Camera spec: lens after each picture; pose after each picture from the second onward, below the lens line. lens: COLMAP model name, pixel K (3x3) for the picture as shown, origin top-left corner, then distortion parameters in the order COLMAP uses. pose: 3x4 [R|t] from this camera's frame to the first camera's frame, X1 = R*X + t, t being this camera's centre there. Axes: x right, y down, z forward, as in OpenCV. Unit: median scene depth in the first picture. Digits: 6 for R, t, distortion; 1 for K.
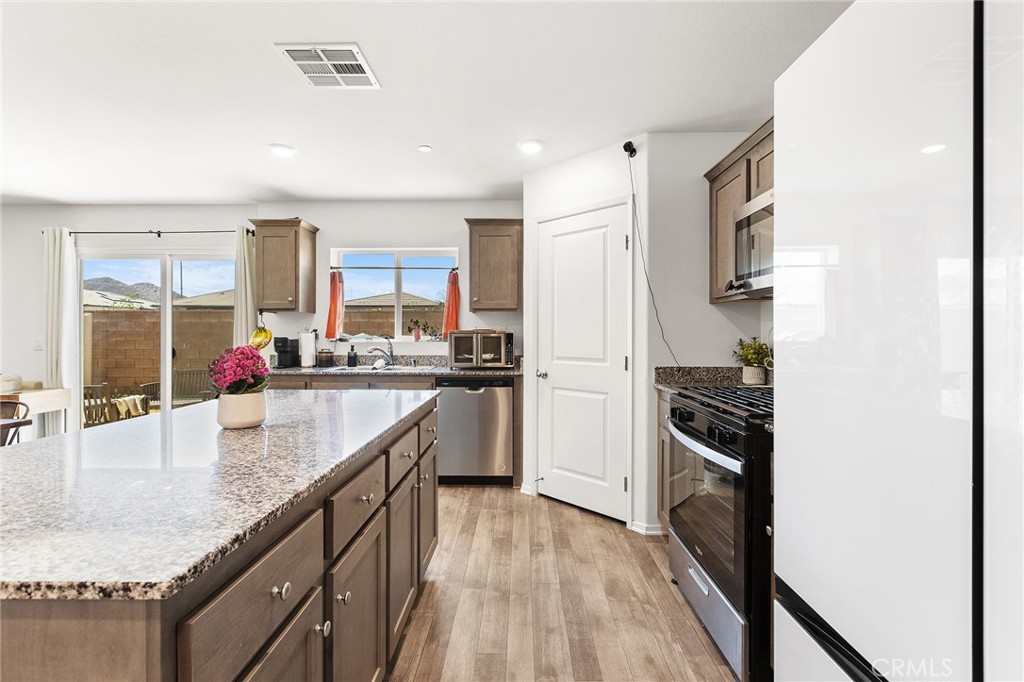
lens RADIAL K [[464.2, 0, 516.1], [0, 464.2, 333.6], [0, 0, 1]] dist [0.004089, -0.001009]
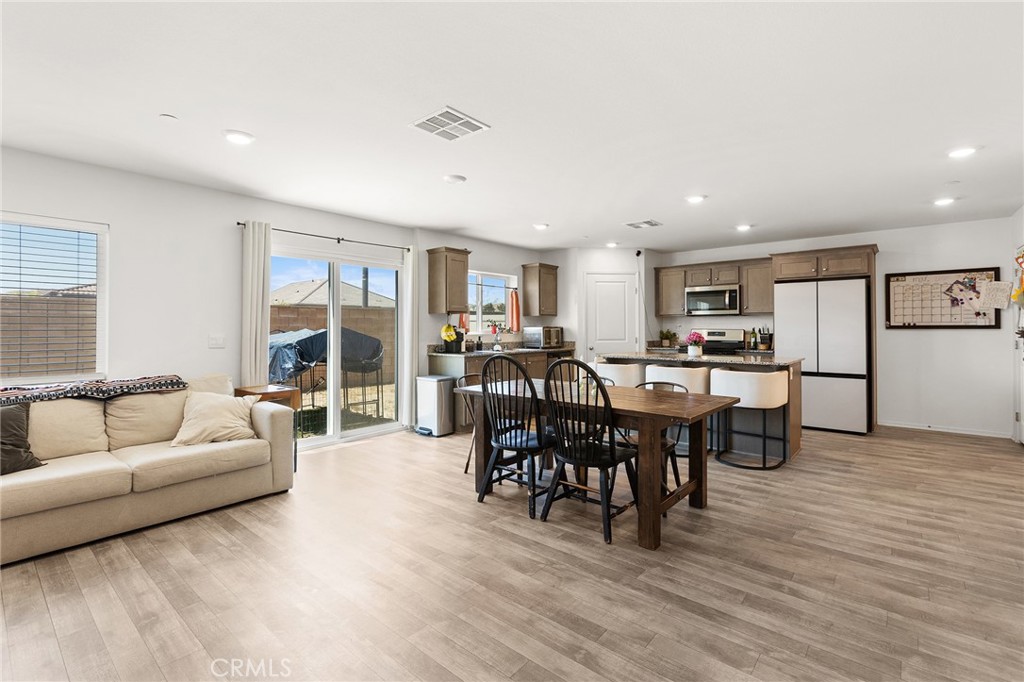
lens RADIAL K [[464.2, 0, 512.2], [0, 464.2, 317.1], [0, 0, 1]] dist [0.004089, -0.001009]
pose [[0.632672, 0.014527, 0.774284, -1.666489], [0.003010, 0.999770, -0.021217, -0.006031], [-0.774414, 0.015754, 0.632483, -0.036232]]
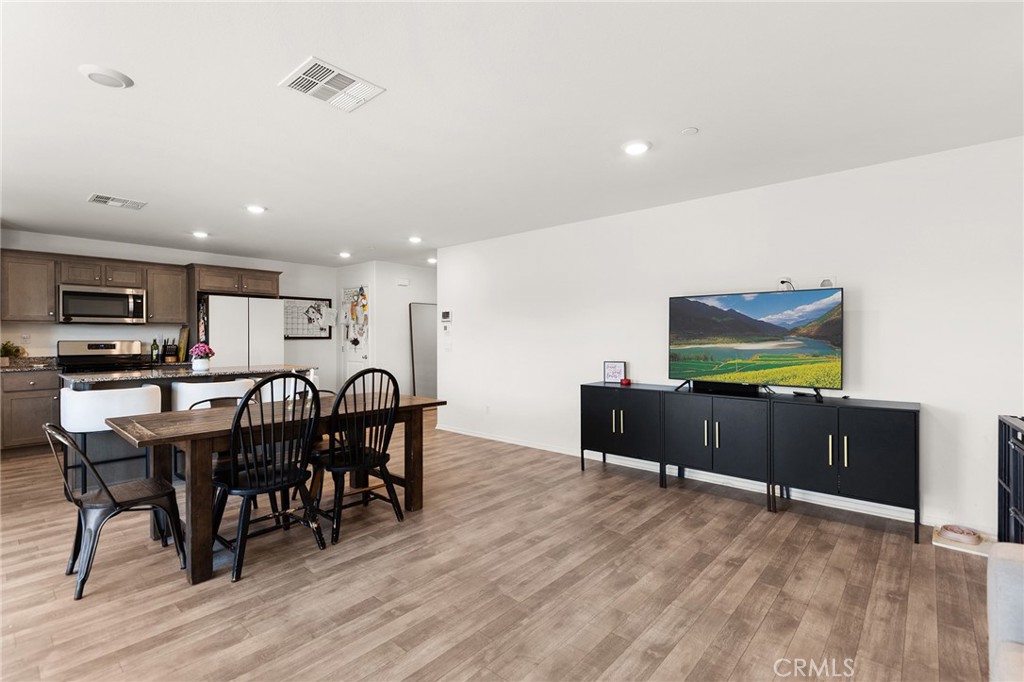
lens RADIAL K [[464.2, 0, 522.4], [0, 464.2, 342.8], [0, 0, 1]] dist [0.004089, -0.001009]
pose [[-0.770644, -0.006926, 0.637228, -1.716791], [0.002017, 0.999909, 0.013308, -0.005593], [-0.637262, 0.011541, -0.770560, 0.834018]]
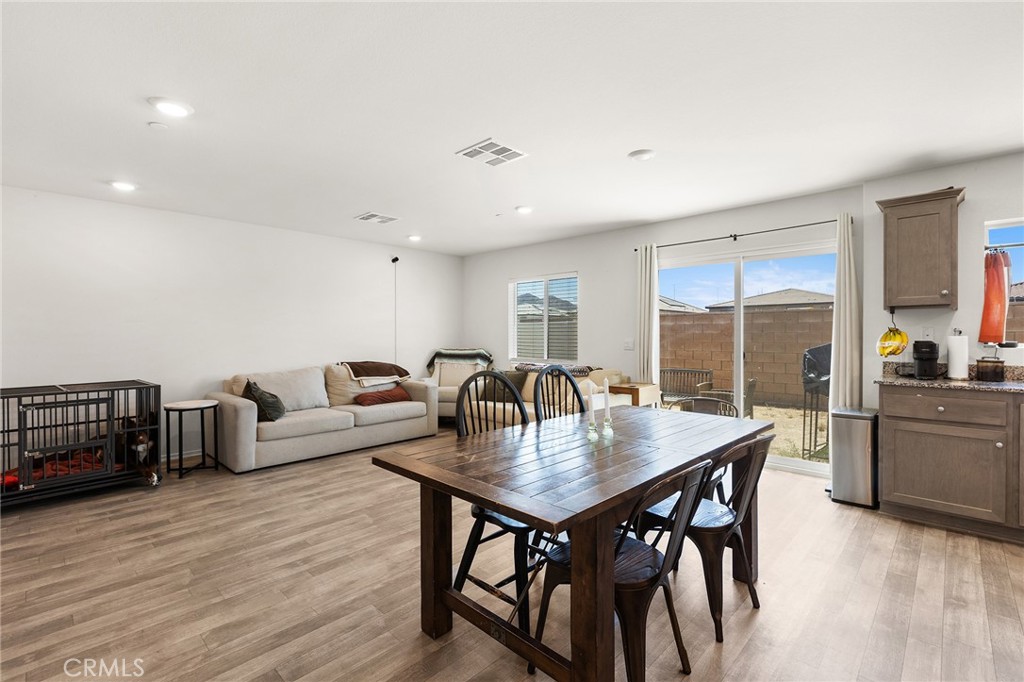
lens RADIAL K [[464.2, 0, 519.9], [0, 464.2, 337.0], [0, 0, 1]] dist [0.004089, -0.001009]
pose [[0.736617, 0.002251, -0.676306, -0.530750], [-0.000158, 0.999995, 0.003157, -0.001551], [0.676310, -0.002219, 0.736614, -0.065290]]
